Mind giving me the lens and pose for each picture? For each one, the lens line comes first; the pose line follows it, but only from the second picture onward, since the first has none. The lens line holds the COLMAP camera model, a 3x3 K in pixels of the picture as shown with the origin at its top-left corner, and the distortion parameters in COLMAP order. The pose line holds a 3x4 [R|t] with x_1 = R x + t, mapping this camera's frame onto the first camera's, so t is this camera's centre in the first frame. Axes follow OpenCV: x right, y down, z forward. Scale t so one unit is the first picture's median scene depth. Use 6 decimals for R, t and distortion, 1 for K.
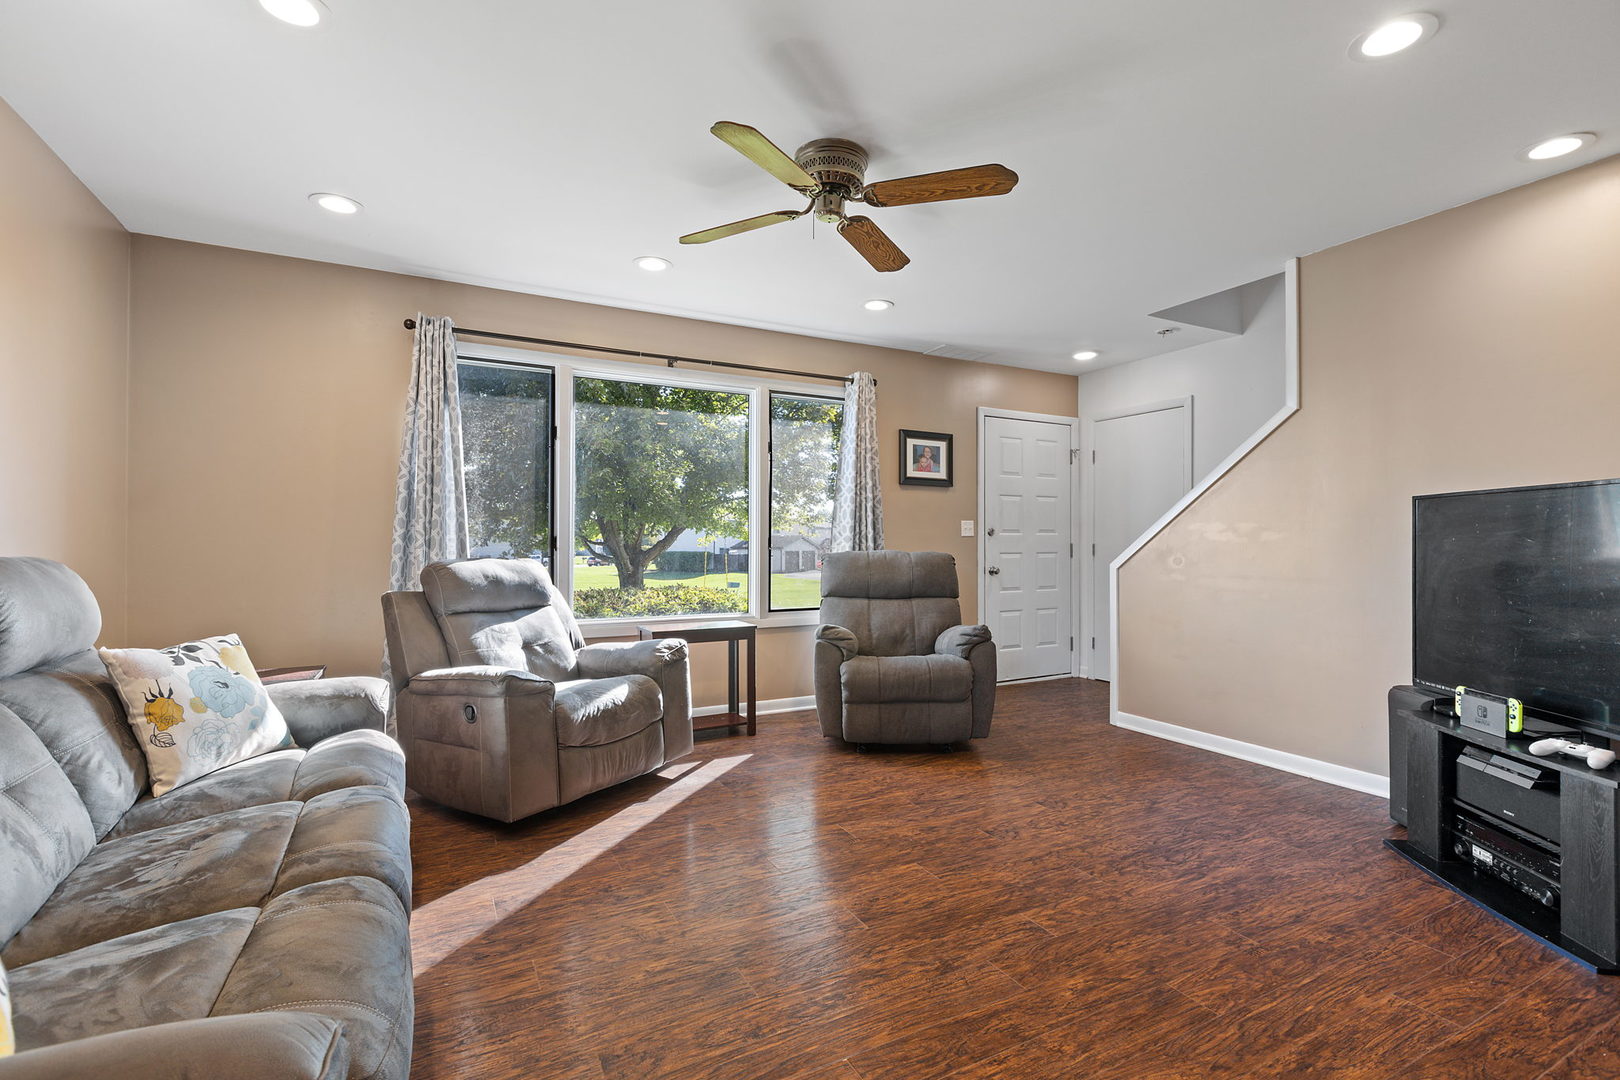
lens RADIAL K [[716.5, 0, 812.4], [0, 716.5, 542.9], [0, 0, 1]] dist [0.004544, -0.000514]
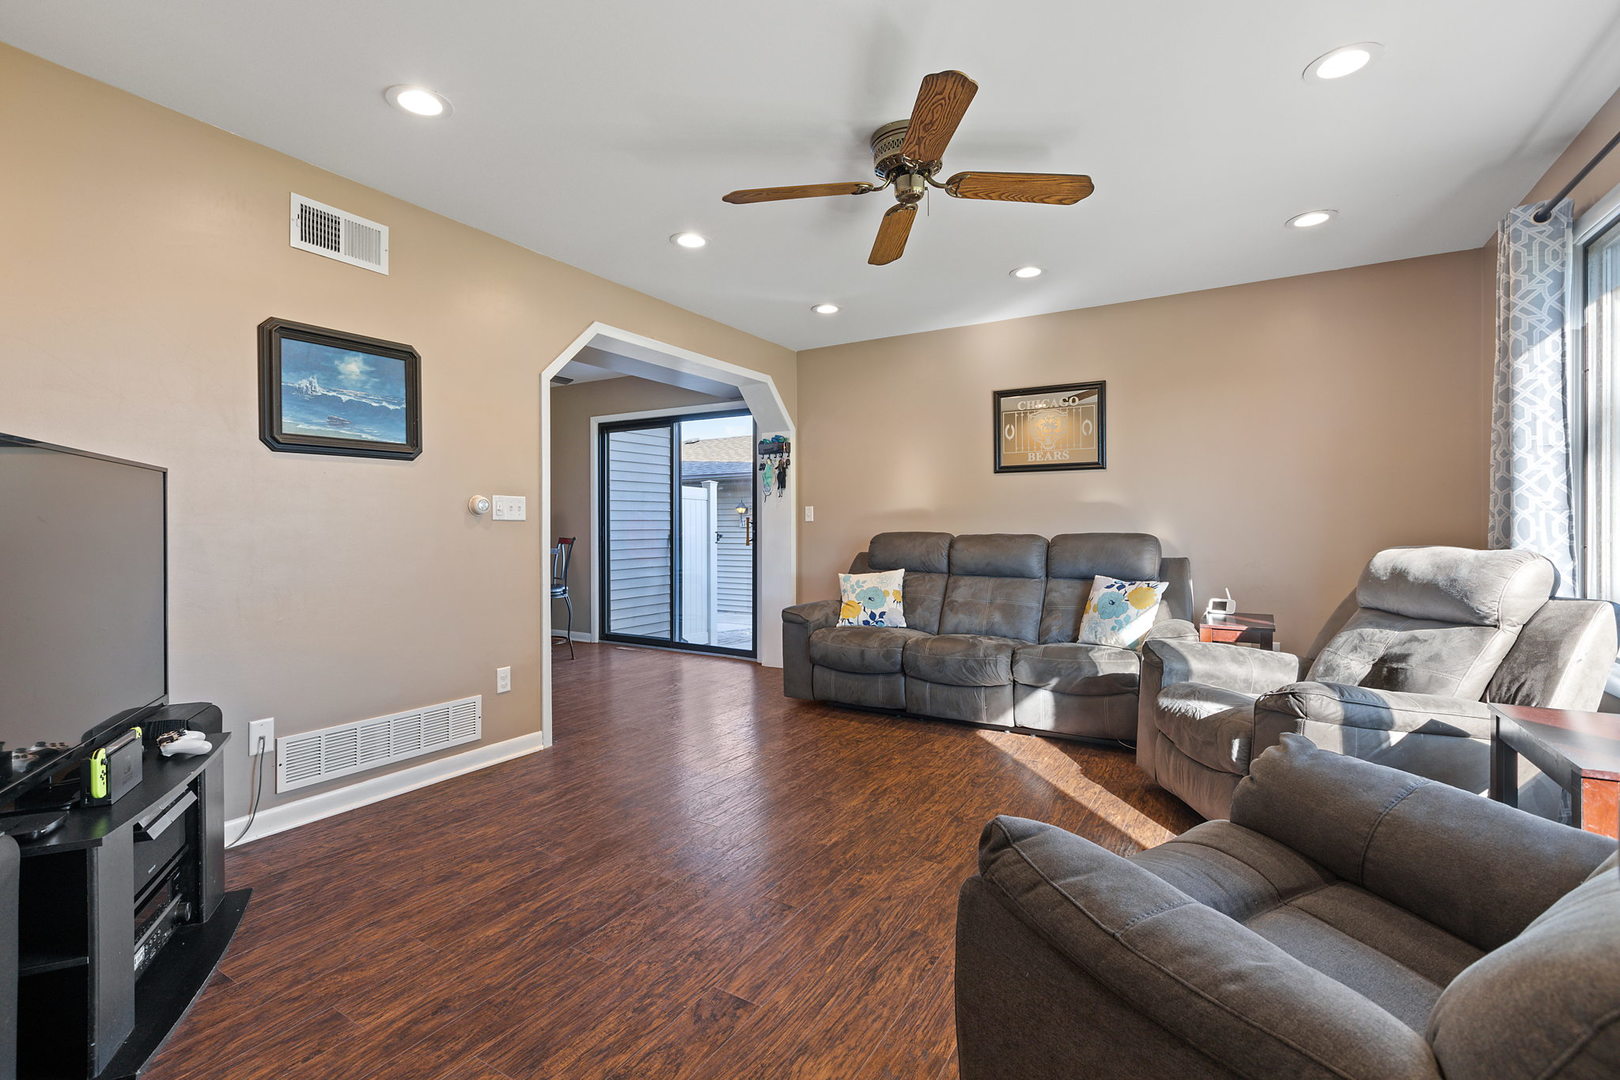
lens RADIAL K [[716.5, 0, 809.0], [0, 716.5, 530.7], [0, 0, 1]] dist [0.004544, -0.000514]
pose [[-0.855804, 0.003513, -0.517289, 0.632288], [0.002687, 0.999994, 0.002345, 0.003856], [0.517294, 0.000617, -0.855808, 1.704492]]
